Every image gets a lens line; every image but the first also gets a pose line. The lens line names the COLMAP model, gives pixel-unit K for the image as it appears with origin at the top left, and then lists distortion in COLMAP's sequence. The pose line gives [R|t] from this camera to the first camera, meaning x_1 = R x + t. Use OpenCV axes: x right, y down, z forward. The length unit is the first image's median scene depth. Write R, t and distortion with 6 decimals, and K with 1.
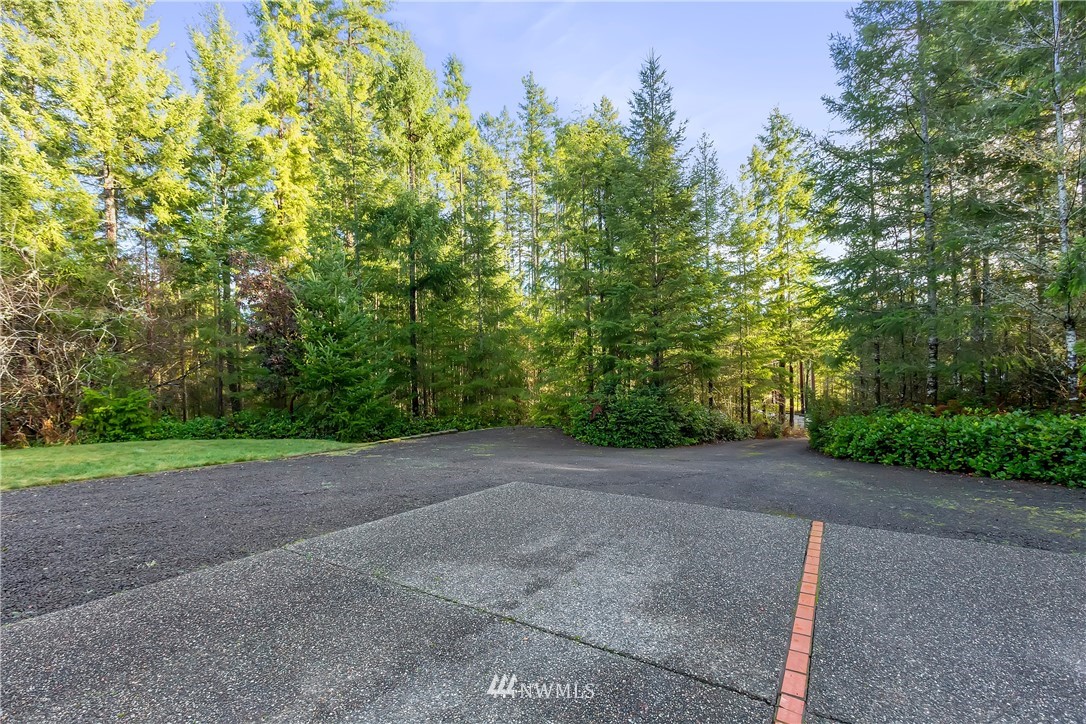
lens RADIAL K [[493.6, 0, 538.4], [0, 493.6, 358.4], [0, 0, 1]] dist [0.010631, -0.000446]
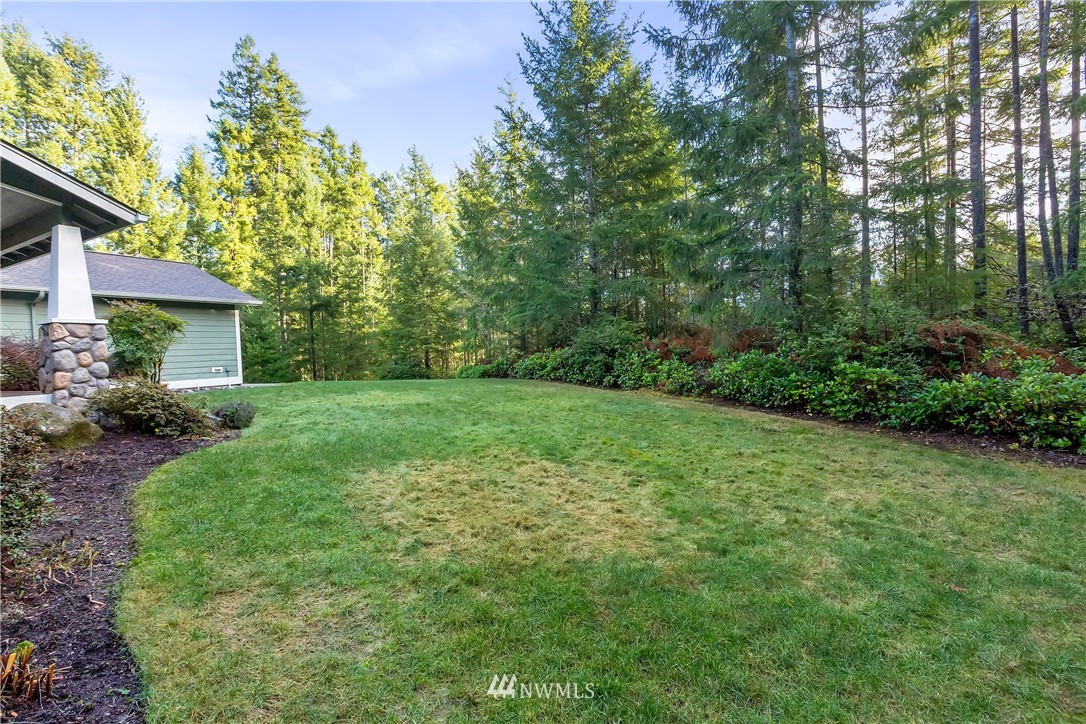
lens RADIAL K [[507.1, 0, 543.0], [0, 507.1, 362.0], [0, 0, 1]] dist [-0.000562, -0.000166]
pose [[0.998386, -0.010207, 0.055864, 0.416549], [0.008356, 0.999411, 0.033271, -0.007862], [-0.056170, -0.032751, 0.997884, -0.765203]]
